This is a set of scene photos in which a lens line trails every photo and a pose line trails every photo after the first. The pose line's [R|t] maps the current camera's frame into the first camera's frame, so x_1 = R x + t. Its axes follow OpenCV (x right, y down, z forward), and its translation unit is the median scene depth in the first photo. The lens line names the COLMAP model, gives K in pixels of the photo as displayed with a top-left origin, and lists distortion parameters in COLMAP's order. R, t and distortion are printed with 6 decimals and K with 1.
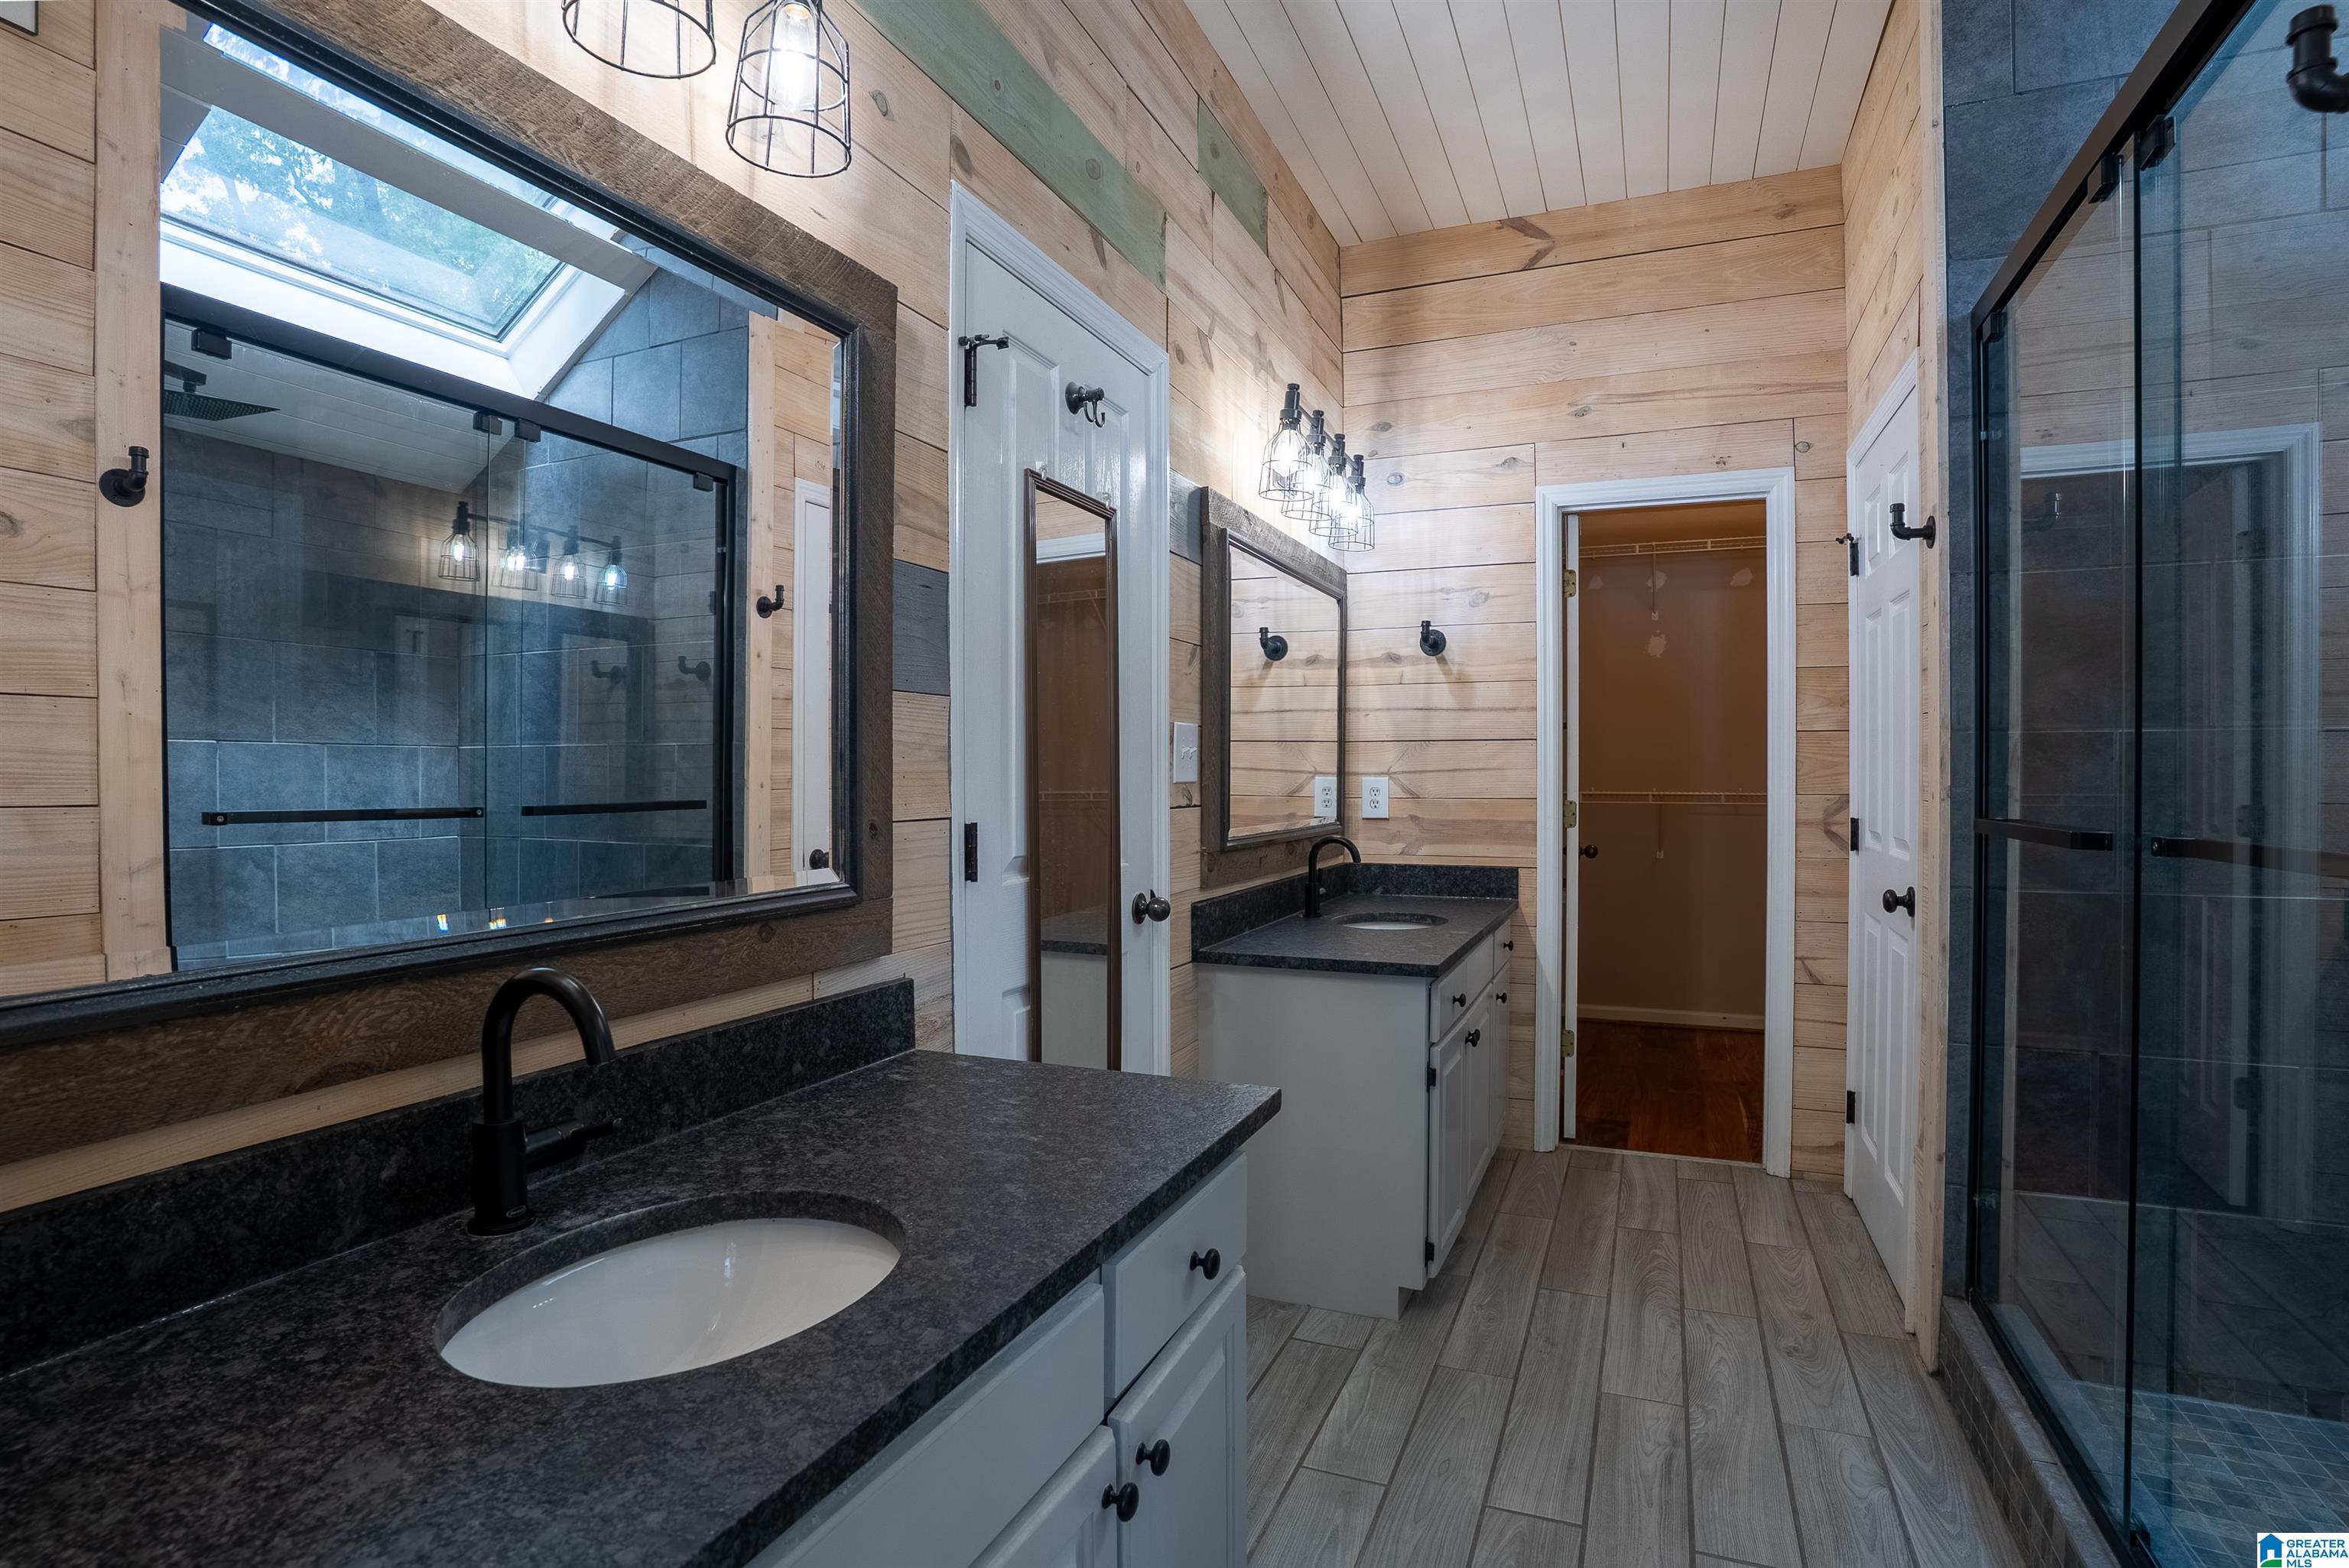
lens RADIAL K [[1155.9, 0, 1170.7], [0, 1155.9, 779.3], [0, 0, 1]] dist [-0.072003, 0.031301]
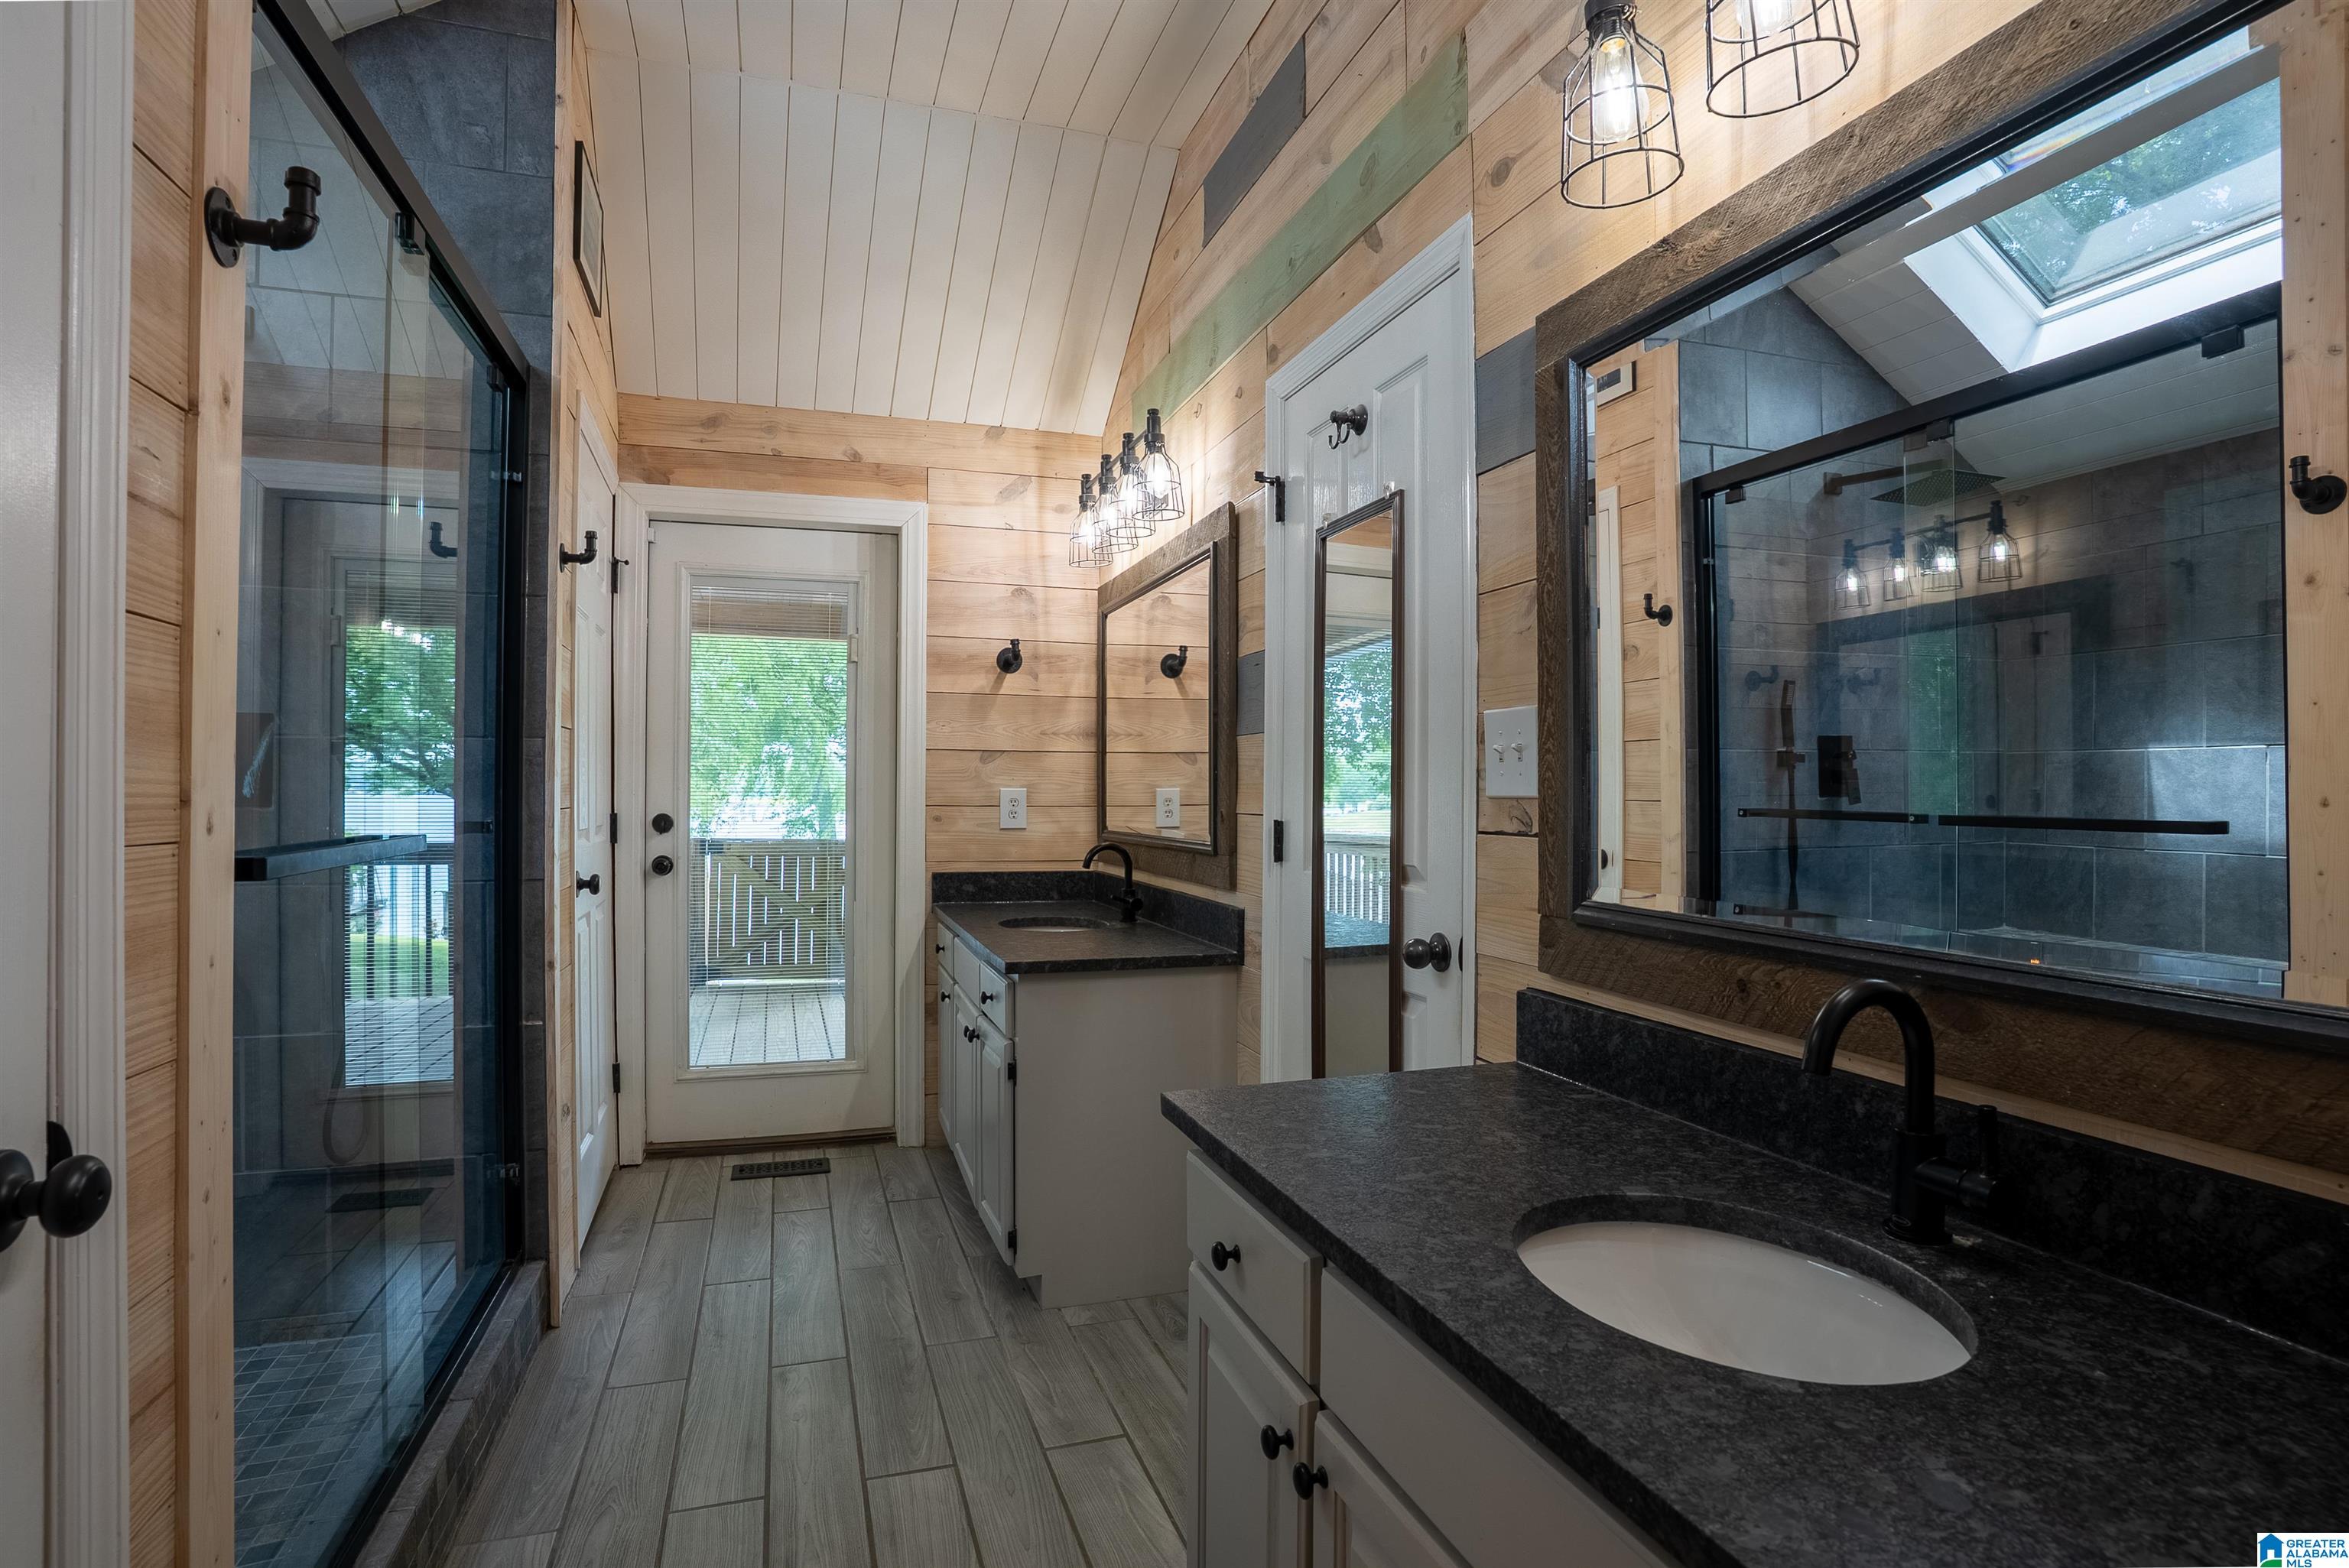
lens RADIAL K [[1155.9, 0, 1170.7], [0, 1155.9, 779.3], [0, 0, 1]] dist [-0.072003, 0.031301]
pose [[-0.751670, -0.004168, -0.659526, 0.745242], [-0.000600, 0.999984, -0.005636, -0.004027], [0.659539, -0.003840, -0.751661, 1.732272]]
